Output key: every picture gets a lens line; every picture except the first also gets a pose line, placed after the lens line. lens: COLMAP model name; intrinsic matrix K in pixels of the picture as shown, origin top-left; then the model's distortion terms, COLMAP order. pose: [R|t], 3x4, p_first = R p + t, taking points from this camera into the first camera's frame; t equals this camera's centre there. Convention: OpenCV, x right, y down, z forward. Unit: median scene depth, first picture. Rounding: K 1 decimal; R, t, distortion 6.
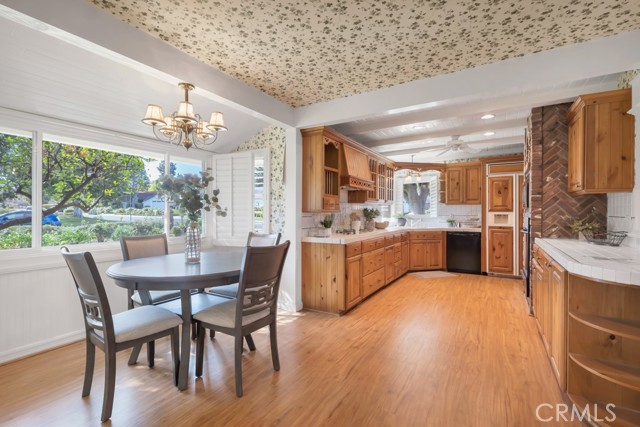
lens RADIAL K [[291.9, 0, 320.0], [0, 291.9, 213.5], [0, 0, 1]] dist [0.004370, 0.000283]
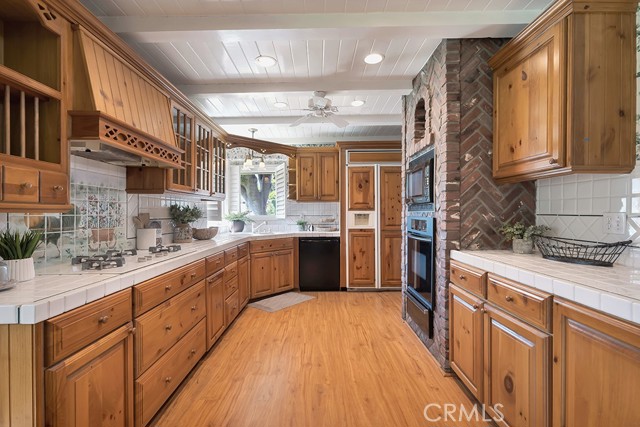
lens RADIAL K [[291.9, 0, 320.0], [0, 291.9, 213.5], [0, 0, 1]] dist [0.004370, 0.000283]
pose [[0.854615, -0.007489, 0.519208, 0.104083], [0.009139, 0.999958, -0.000618, 0.001483], [-0.519181, 0.005273, 0.854648, 0.373034]]
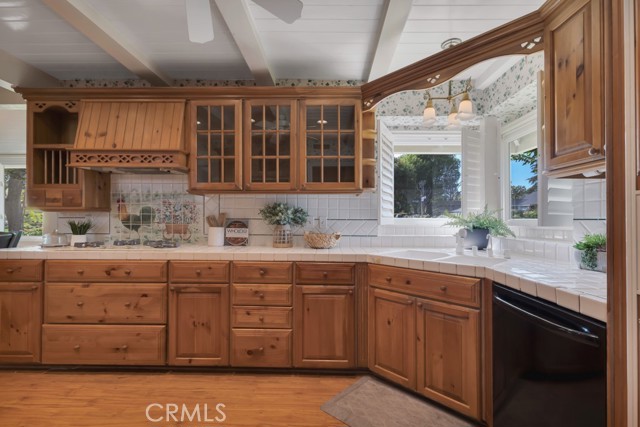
lens RADIAL K [[291.9, 0, 320.0], [0, 291.9, 213.5], [0, 0, 1]] dist [0.004370, 0.000283]
pose [[0.502150, -0.014476, -0.864659, 0.628553], [-0.005074, 0.999793, -0.019685, 0.008660], [0.864765, 0.014272, 0.501973, 0.810413]]
